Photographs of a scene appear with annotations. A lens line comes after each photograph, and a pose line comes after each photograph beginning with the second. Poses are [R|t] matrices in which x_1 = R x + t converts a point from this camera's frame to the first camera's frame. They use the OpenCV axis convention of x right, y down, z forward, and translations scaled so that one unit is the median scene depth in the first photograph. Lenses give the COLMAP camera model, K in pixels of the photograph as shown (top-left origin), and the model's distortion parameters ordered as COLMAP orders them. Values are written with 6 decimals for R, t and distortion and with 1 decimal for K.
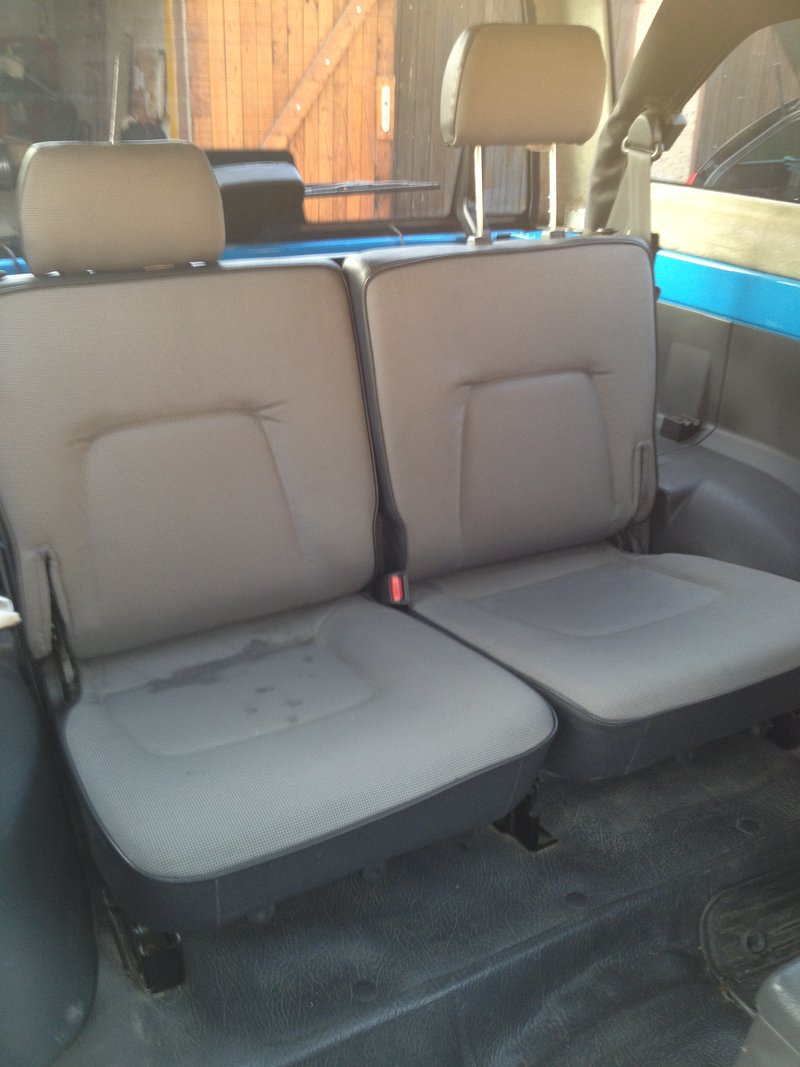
lens RADIAL K [[1005.2, 0, 394.3], [0, 1005.2, 527.4], [0, 0, 1]] dist [0.179270, -0.462814]
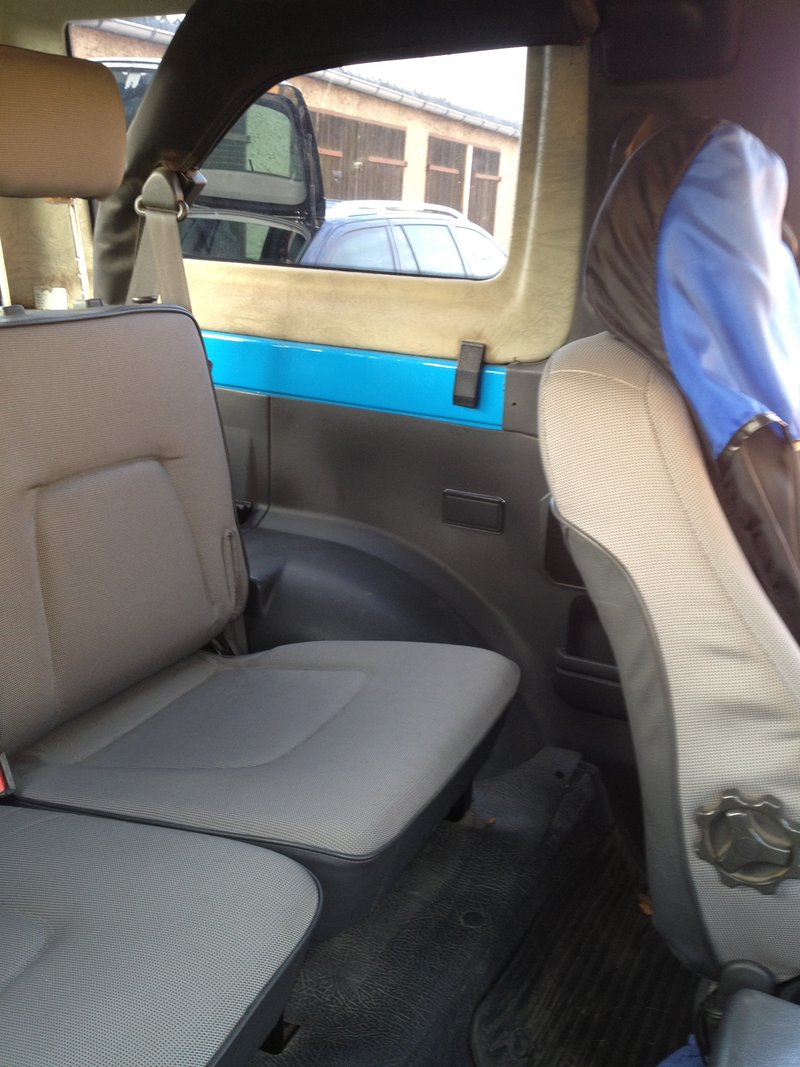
lens RADIAL K [[1005.2, 0, 394.3], [0, 1005.2, 527.4], [0, 0, 1]] dist [0.179270, -0.462814]
pose [[0.816693, -0.153988, 0.556147, -0.126373], [0.210113, 0.976936, -0.038049, -0.021644], [-0.537461, 0.147928, 0.830212, 0.184442]]
